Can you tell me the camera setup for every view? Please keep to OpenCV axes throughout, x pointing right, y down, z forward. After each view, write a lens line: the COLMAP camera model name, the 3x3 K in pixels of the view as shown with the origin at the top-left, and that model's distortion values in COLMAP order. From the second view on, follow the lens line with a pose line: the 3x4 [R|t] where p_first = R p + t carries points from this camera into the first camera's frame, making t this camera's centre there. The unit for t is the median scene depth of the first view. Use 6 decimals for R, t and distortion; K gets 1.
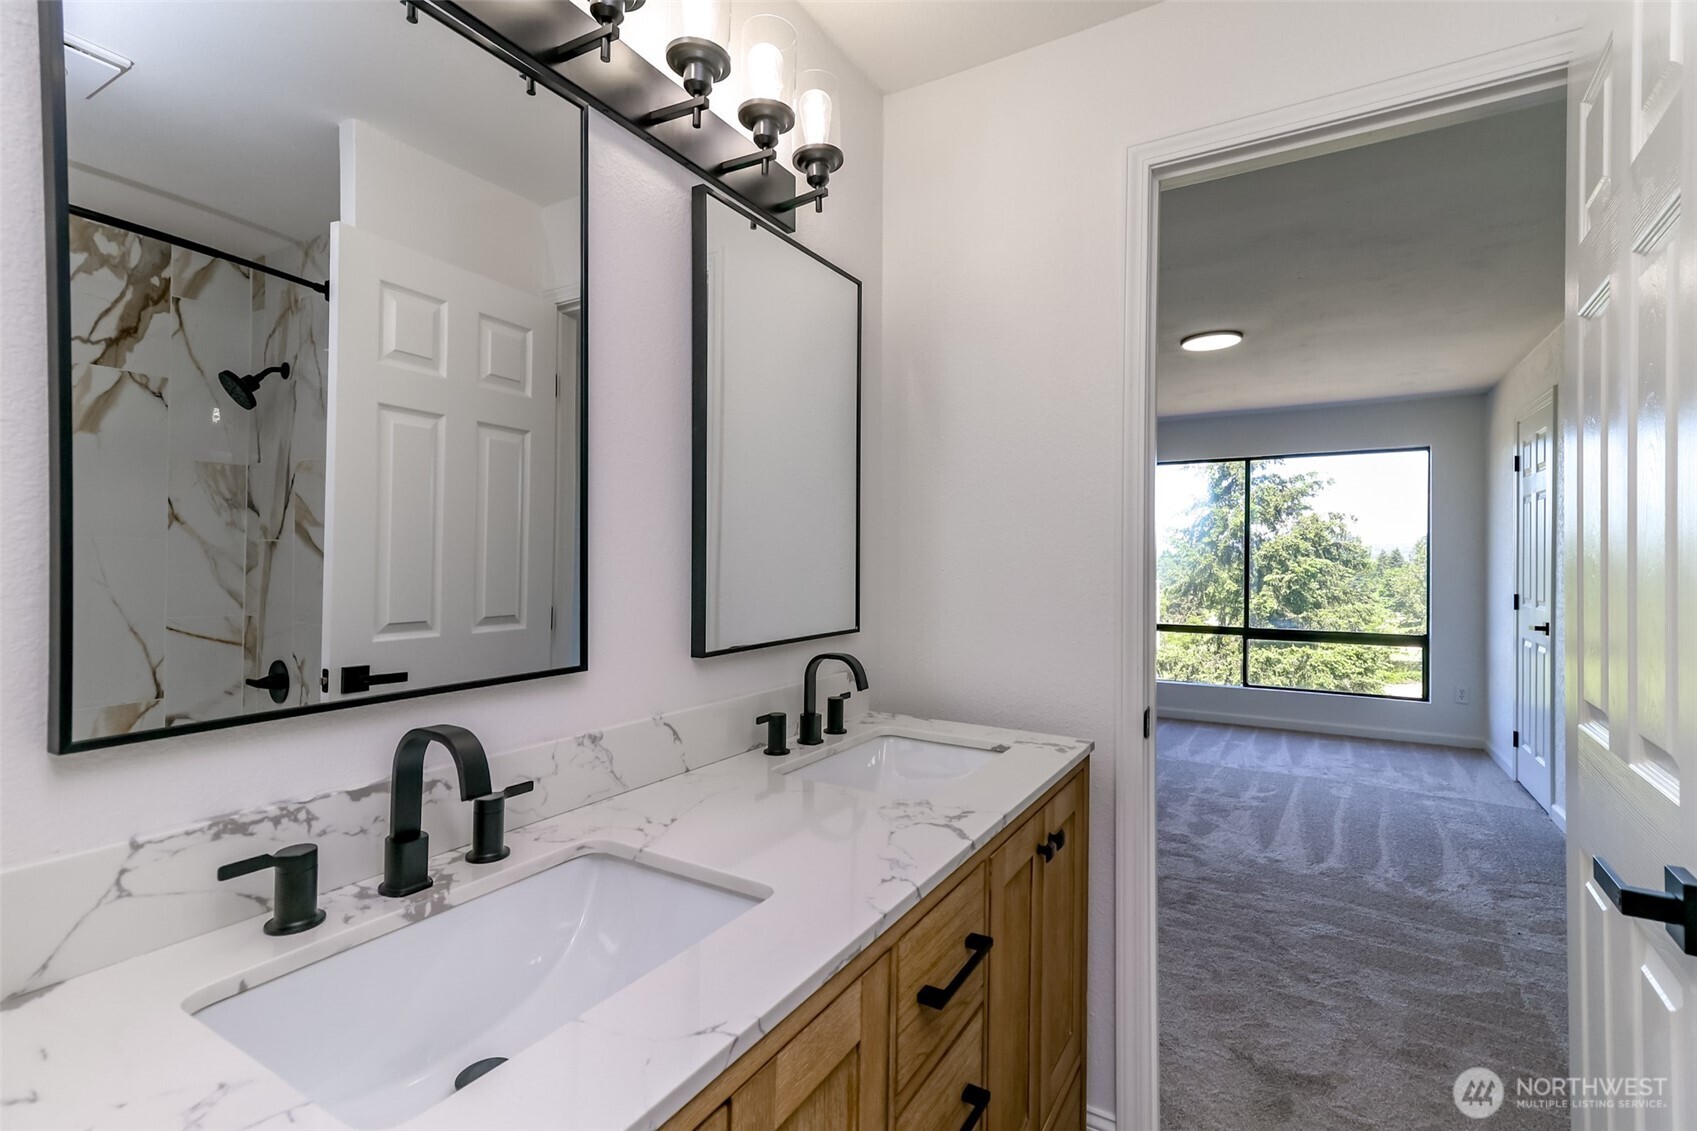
lens RADIAL K [[770.4, 0, 849.0], [0, 770.4, 564.0], [0, 0, 1]] dist [0.018999, 0.000519]
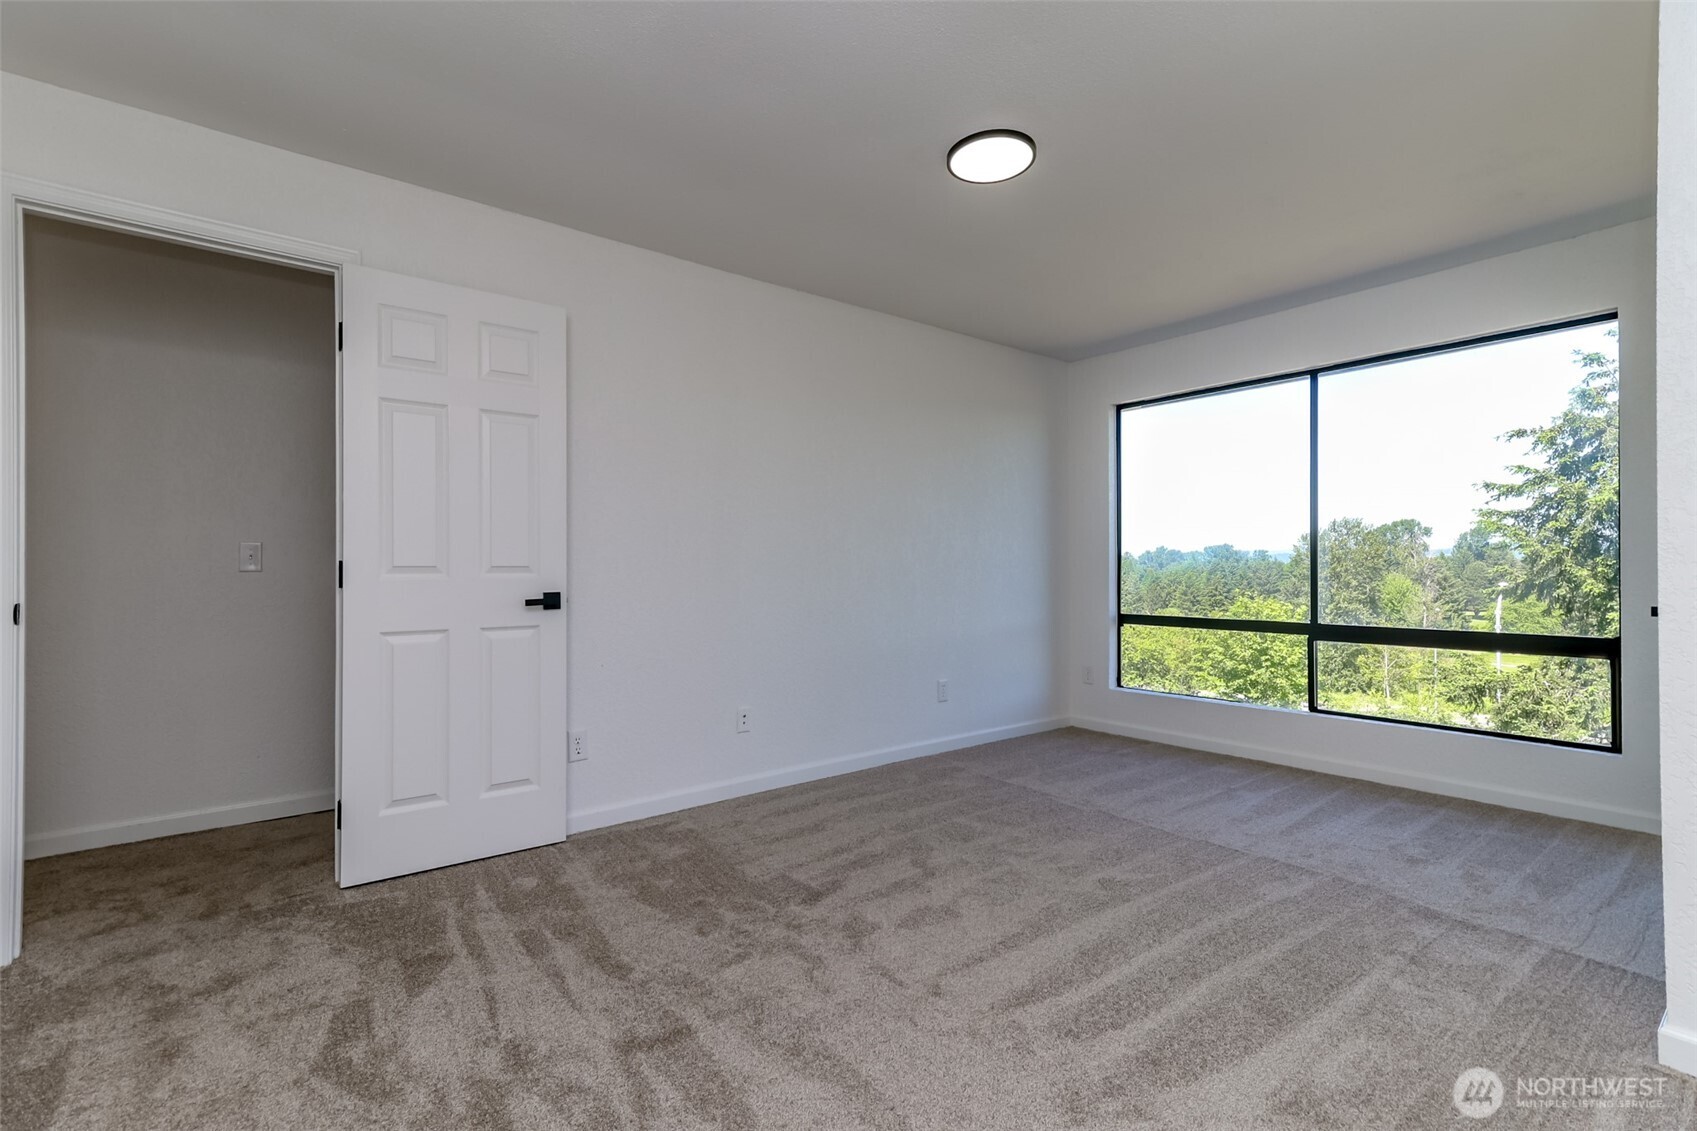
lens RADIAL K [[770.4, 0, 850.0], [0, 770.4, 560.4], [0, 0, 1]] dist [0.018999, 0.000519]
pose [[0.937150, -0.007924, -0.348836, 0.099233], [0.004009, 0.999921, -0.011945, 0.009408], [0.348903, 0.009796, 0.937108, 0.062072]]
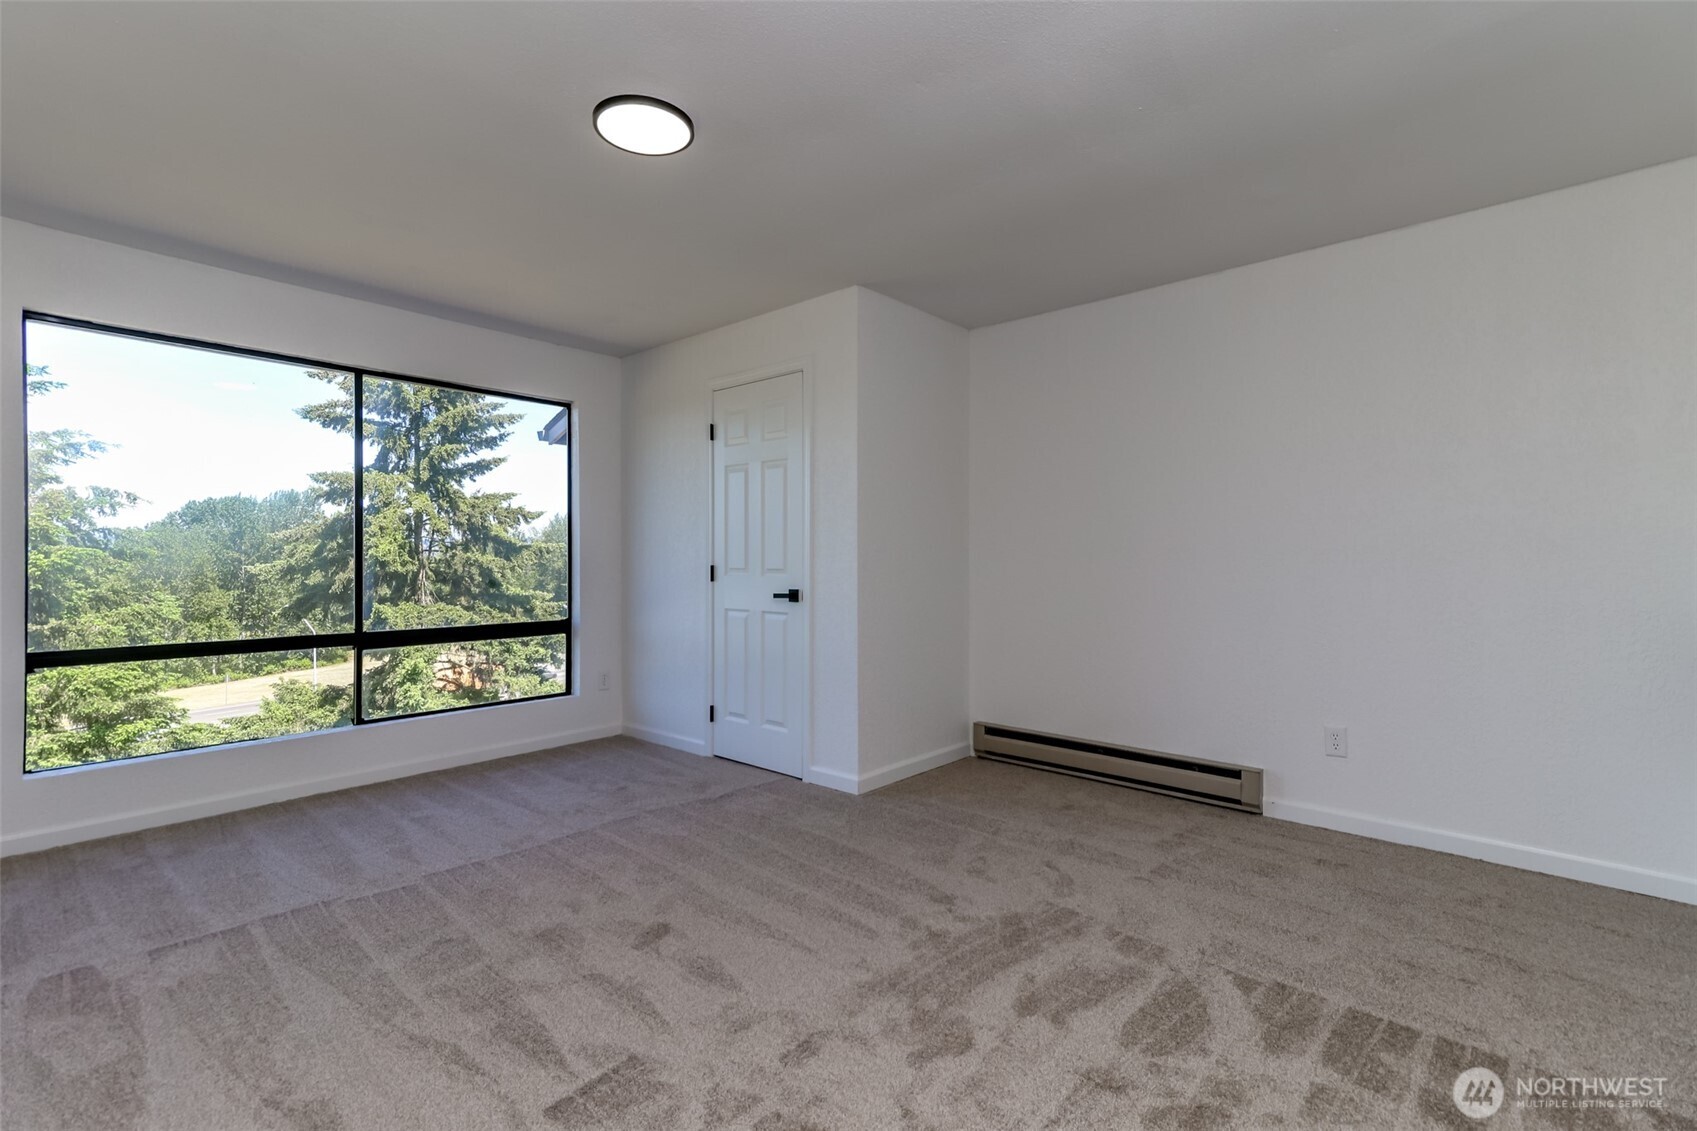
lens RADIAL K [[770.4, 0, 853.6], [0, 770.4, 574.2], [0, 0, 1]] dist [0.018999, 0.000519]
pose [[0.175870, -0.015600, 0.984290, -0.012519], [-0.000512, 0.999873, 0.015938, 0.006471], [-0.984413, -0.003307, 0.175839, 0.128617]]
